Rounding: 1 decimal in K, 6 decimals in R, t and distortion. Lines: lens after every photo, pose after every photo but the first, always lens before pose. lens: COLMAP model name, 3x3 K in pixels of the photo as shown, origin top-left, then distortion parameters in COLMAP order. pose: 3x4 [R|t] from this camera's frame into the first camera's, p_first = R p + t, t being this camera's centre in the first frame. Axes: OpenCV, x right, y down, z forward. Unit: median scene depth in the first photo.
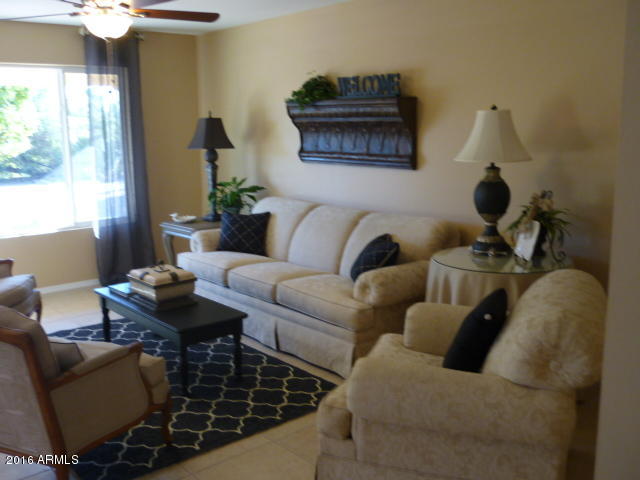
lens RADIAL K [[652.0, 0, 318.1], [0, 652.0, 241.1], [0, 0, 1]] dist [-0.025692, 0.000000]
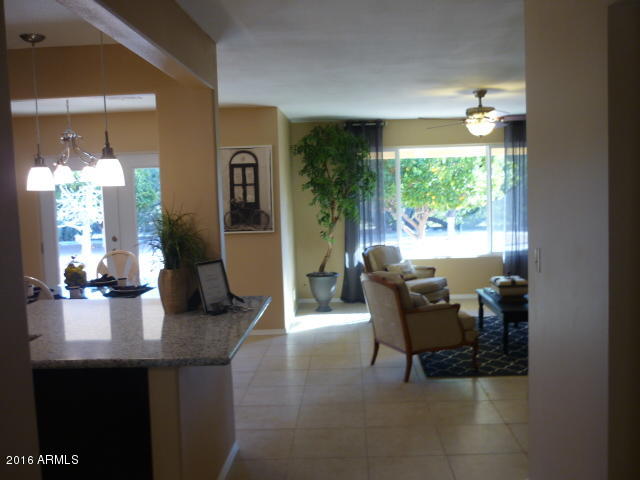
lens RADIAL K [[652.0, 0, 320.0], [0, 652.0, 240.2], [0, 0, 1]] dist [-0.025692, 0.000000]
pose [[0.732696, 0.047858, -0.678871, 0.437153], [-0.102656, 0.993883, -0.040730, 0.058526], [0.672769, 0.099533, 0.733127, -0.411106]]
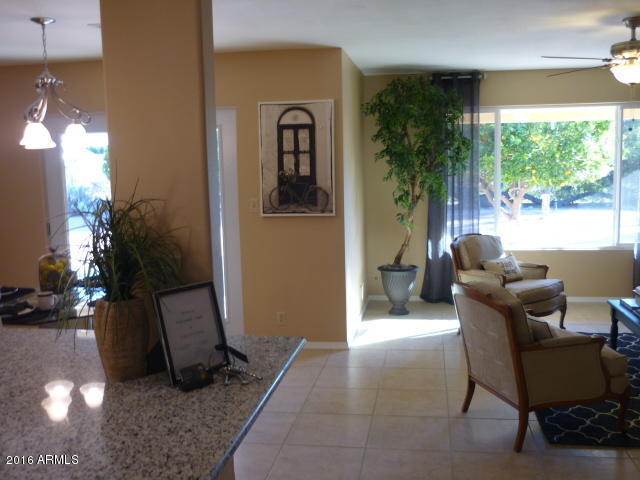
lens RADIAL K [[652.0, 0, 331.6], [0, 652.0, 239.9], [0, 0, 1]] dist [-0.025692, 0.000000]
pose [[0.656857, 0.093970, -0.748136, 0.179981], [-0.125362, 0.992005, 0.014534, 0.014152], [0.743520, 0.084241, 0.663386, -0.125871]]
